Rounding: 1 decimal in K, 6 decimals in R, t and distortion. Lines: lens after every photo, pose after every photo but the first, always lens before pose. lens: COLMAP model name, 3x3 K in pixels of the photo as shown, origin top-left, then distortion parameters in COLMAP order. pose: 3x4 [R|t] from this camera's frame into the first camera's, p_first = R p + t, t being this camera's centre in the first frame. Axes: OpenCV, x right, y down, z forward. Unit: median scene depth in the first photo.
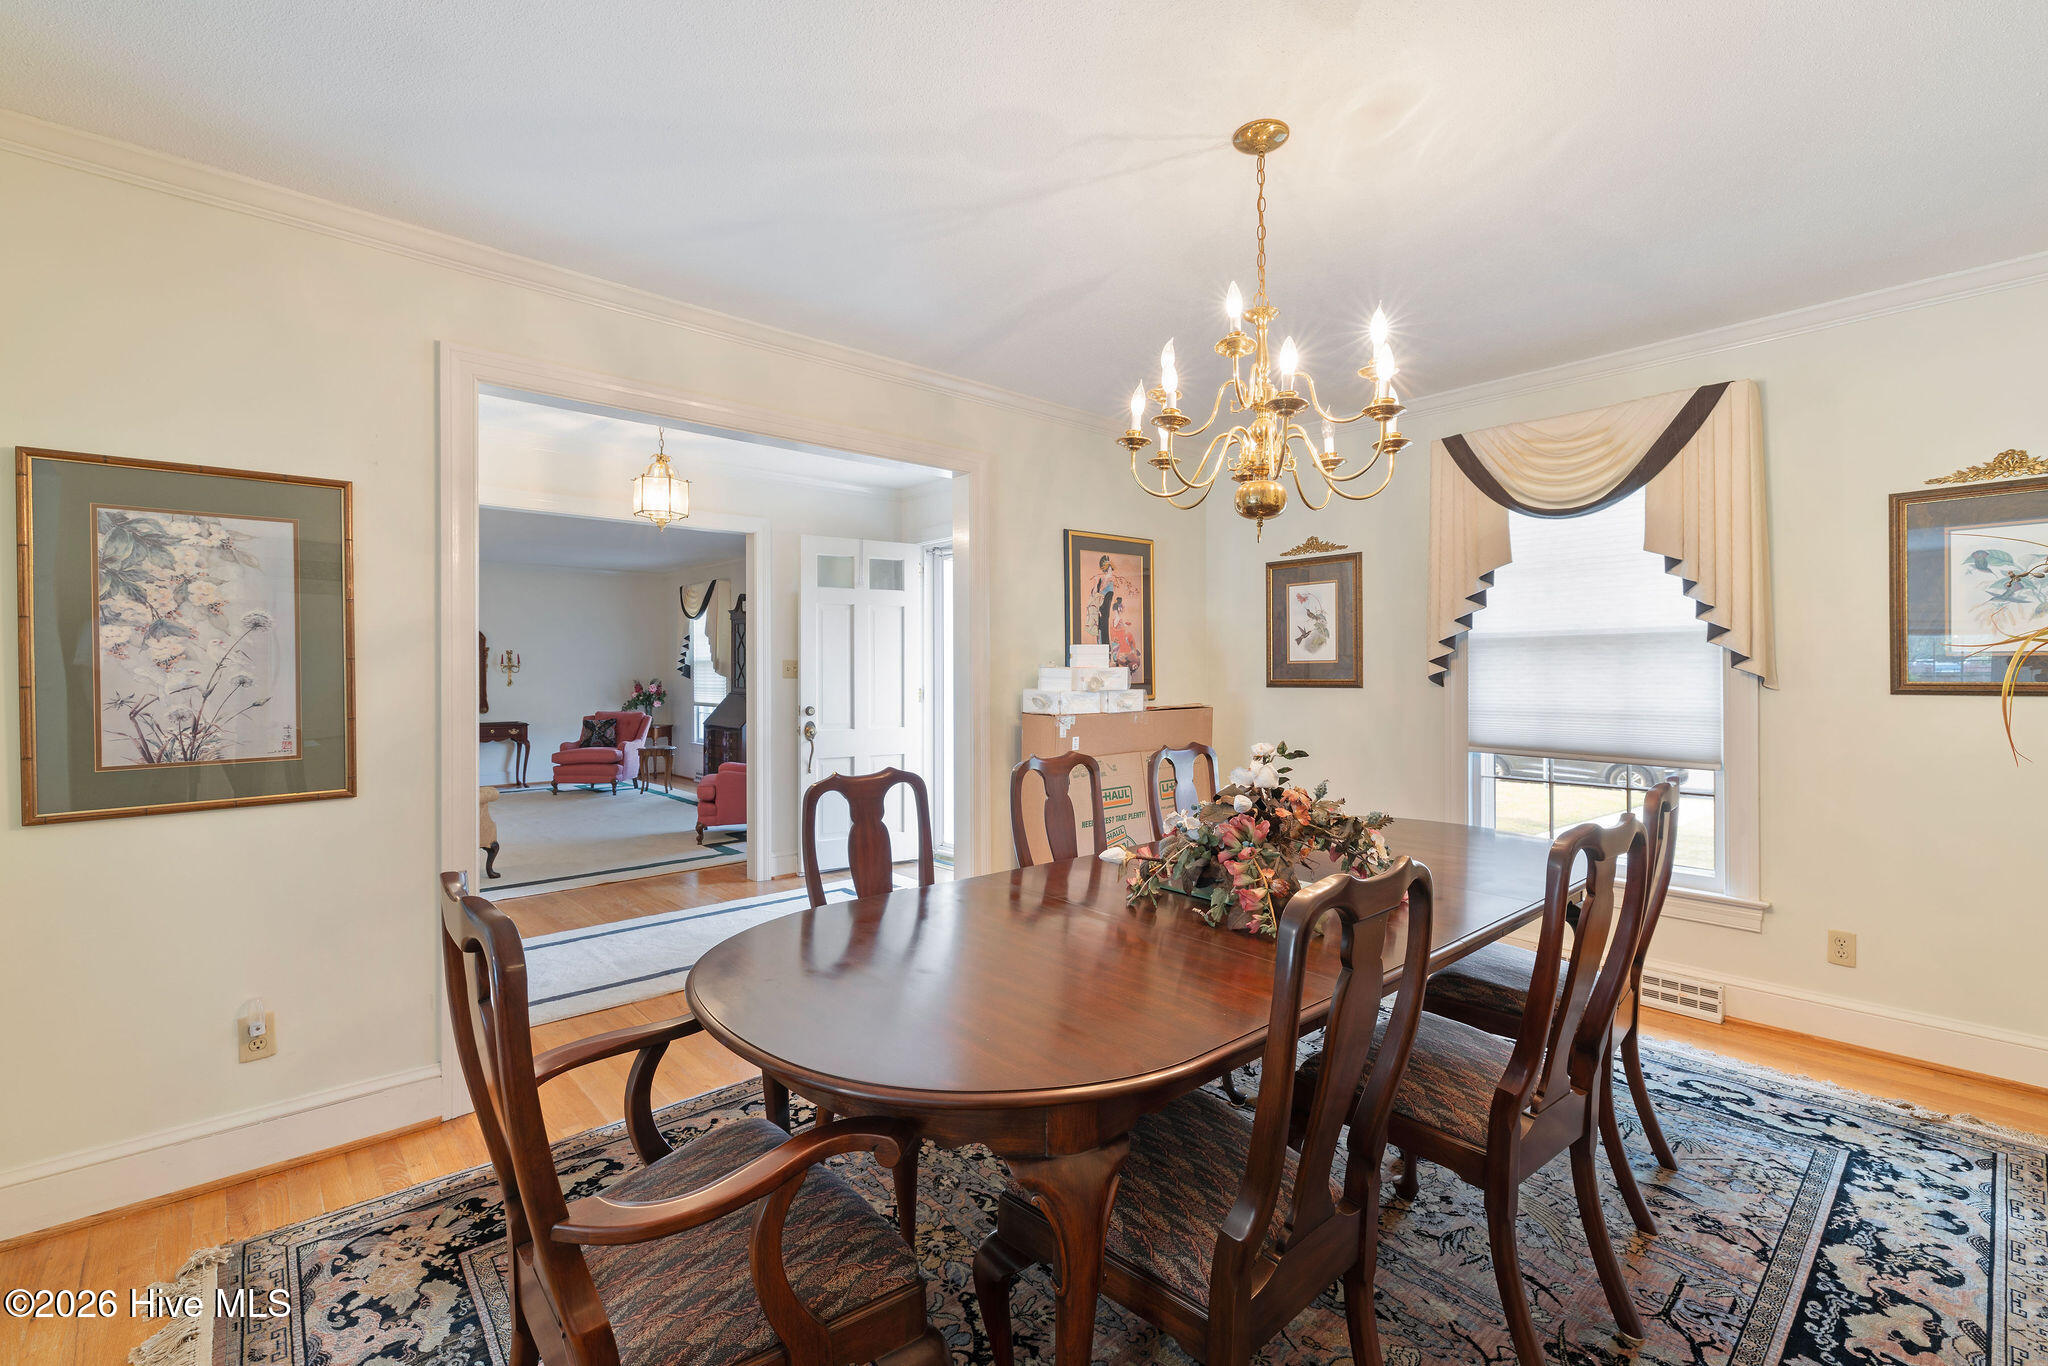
lens RADIAL K [[892.3, 0, 1023.5], [0, 892.3, 672.7], [0, 0, 1]] dist [0.003638, 0.000310]
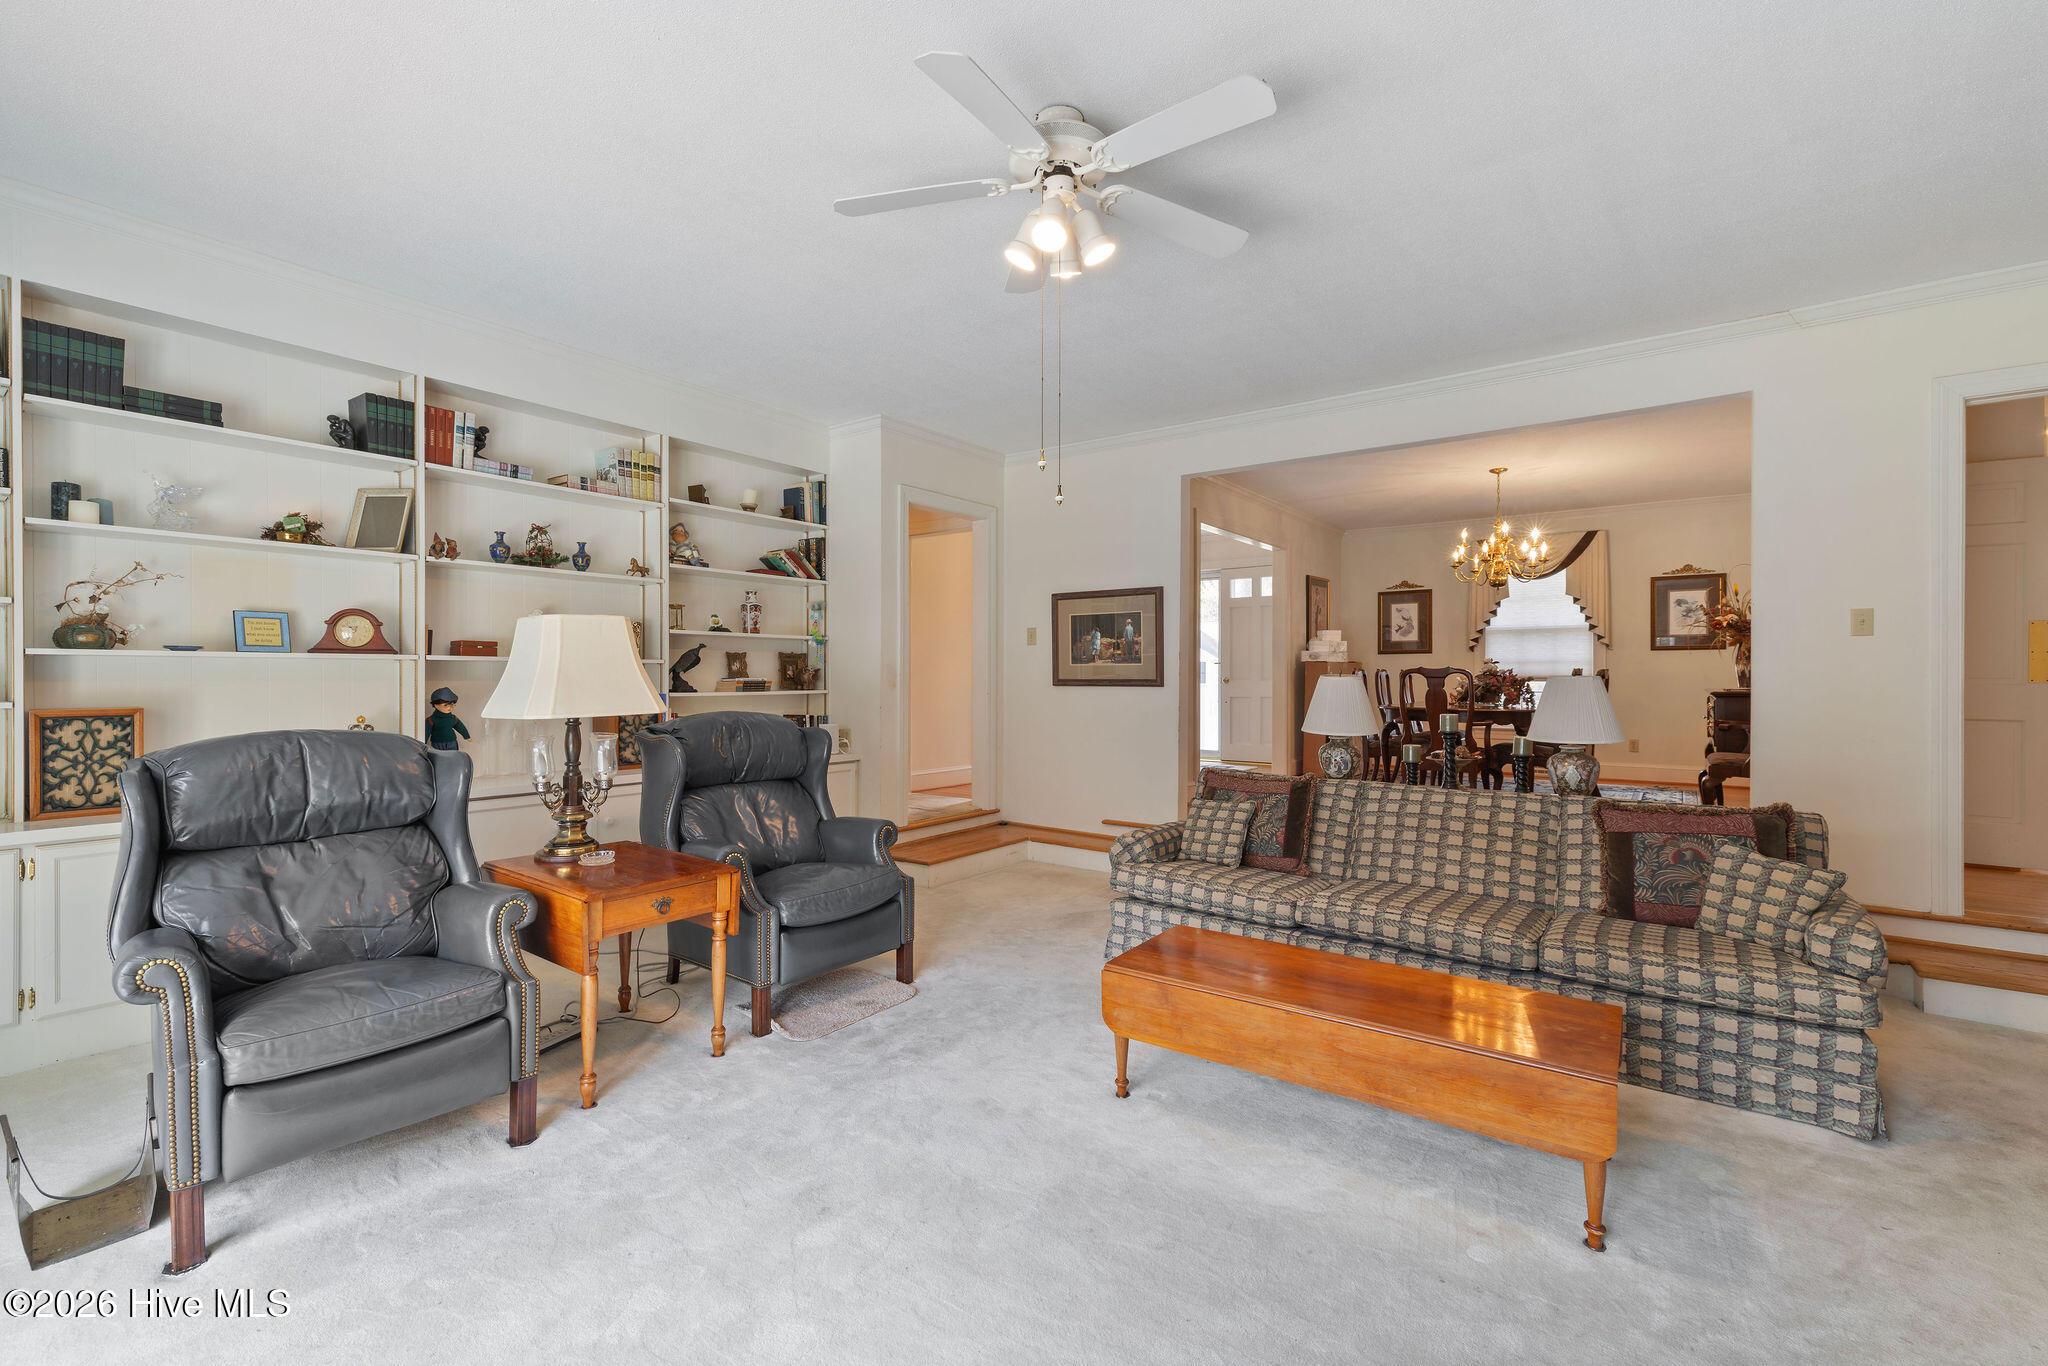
lens RADIAL K [[892.3, 0, 1014.7], [0, 892.3, 668.5], [0, 0, 1]] dist [0.003638, 0.000310]
pose [[0.978824, 0.003169, 0.204677, -1.248495], [-0.001413, 0.999961, -0.008726, 0.088831], [-0.204697, 0.008252, 0.978791, -1.064037]]
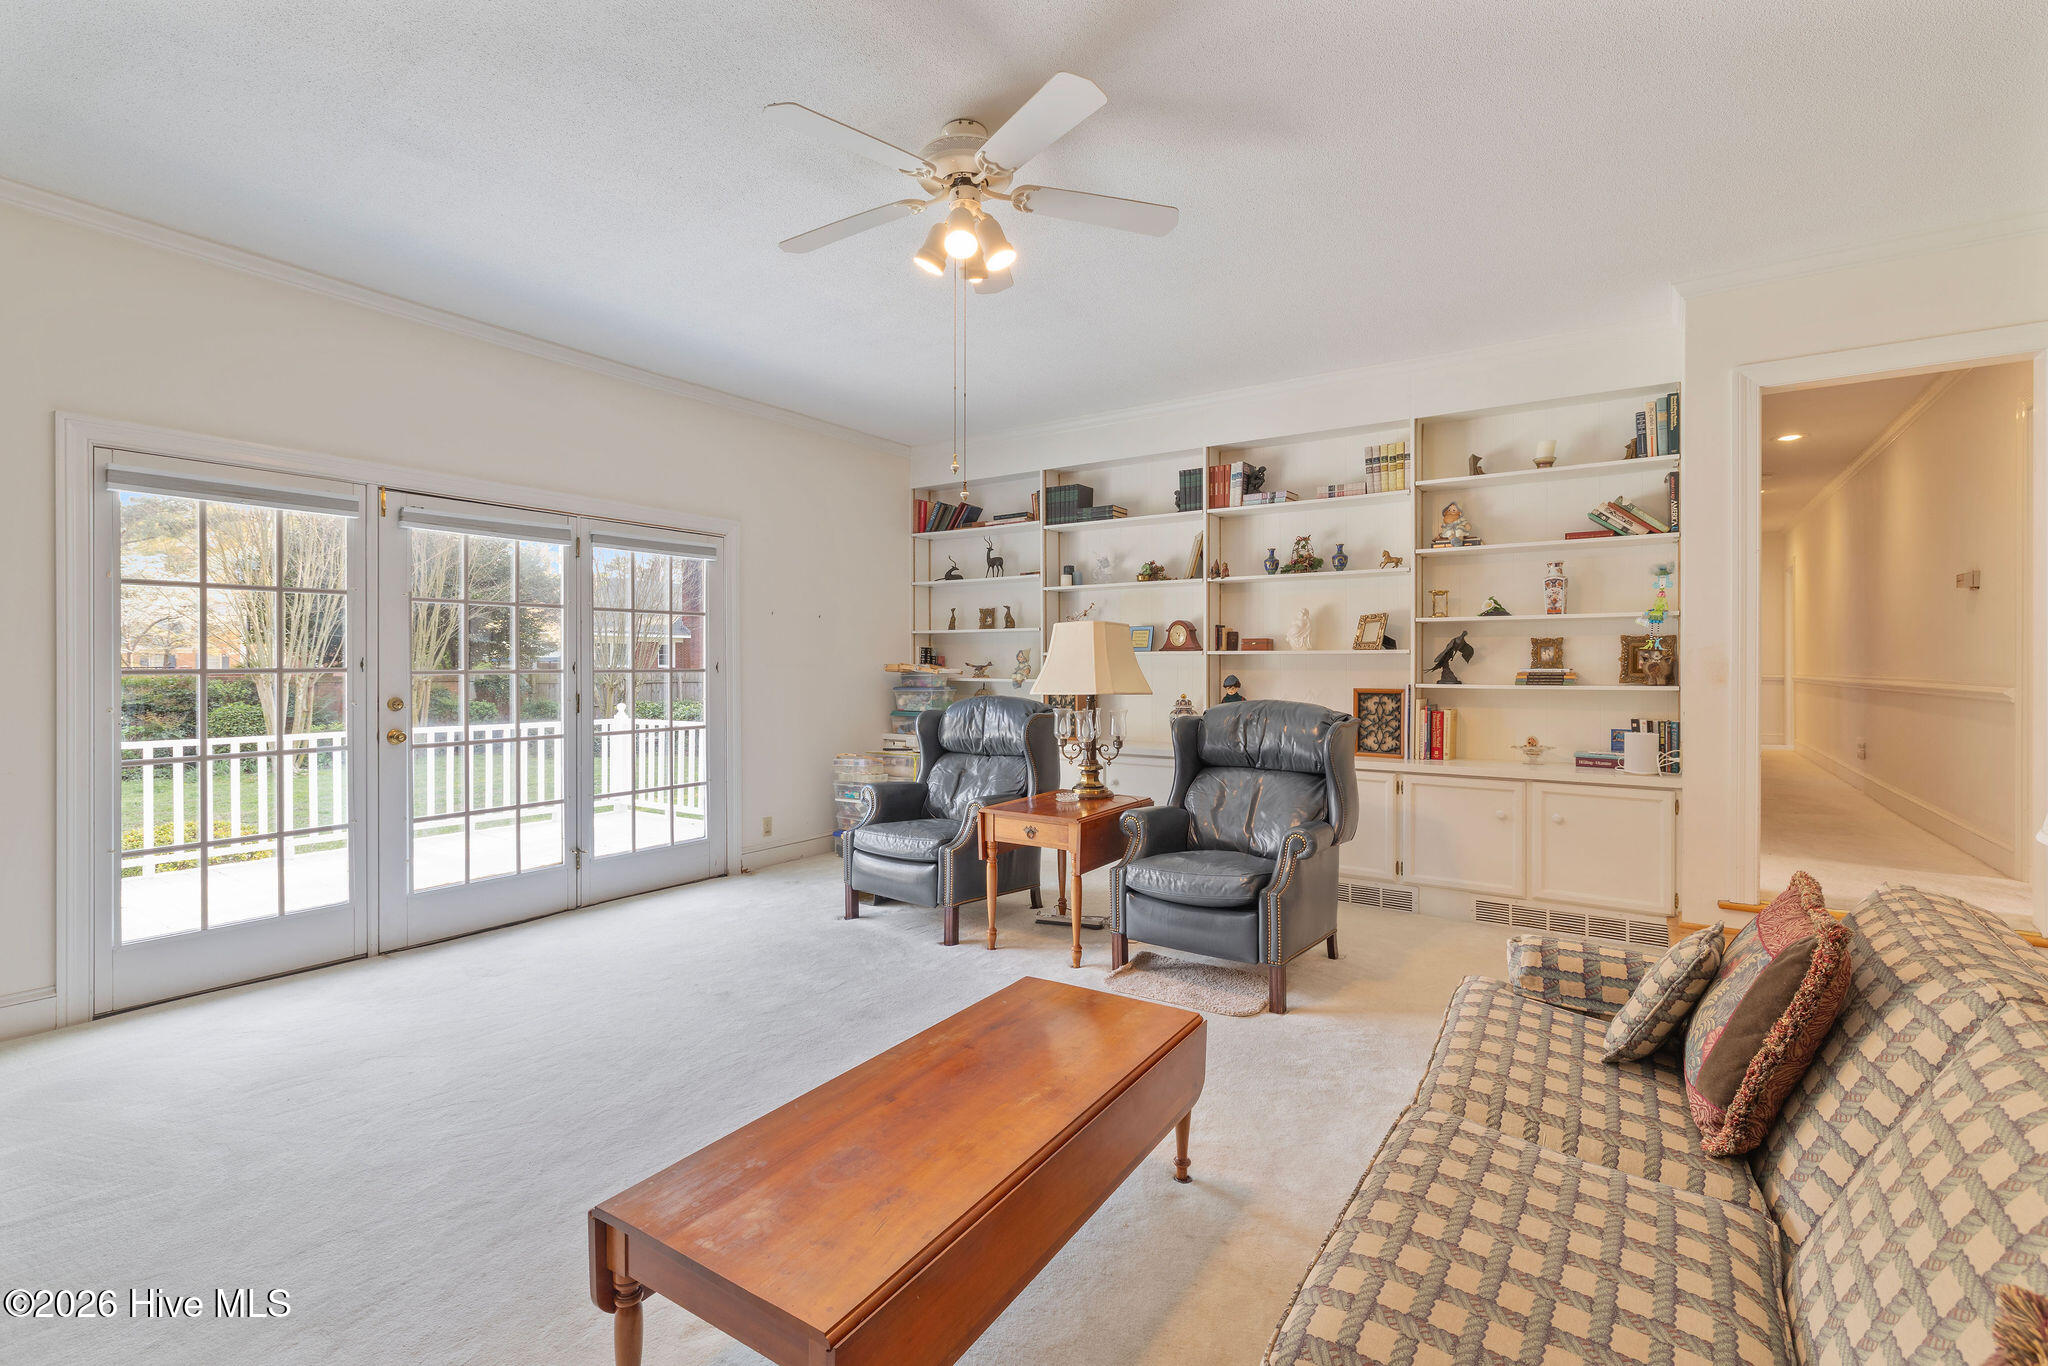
lens RADIAL K [[892.3, 0, 1039.6], [0, 892.3, 676.0], [0, 0, 1]] dist [0.003638, 0.000310]
pose [[0.256086, 0.015311, -0.966533, 4.897344], [0.000441, 0.999873, 0.015956, 0.043841], [0.966654, -0.004513, 0.256047, 2.780141]]
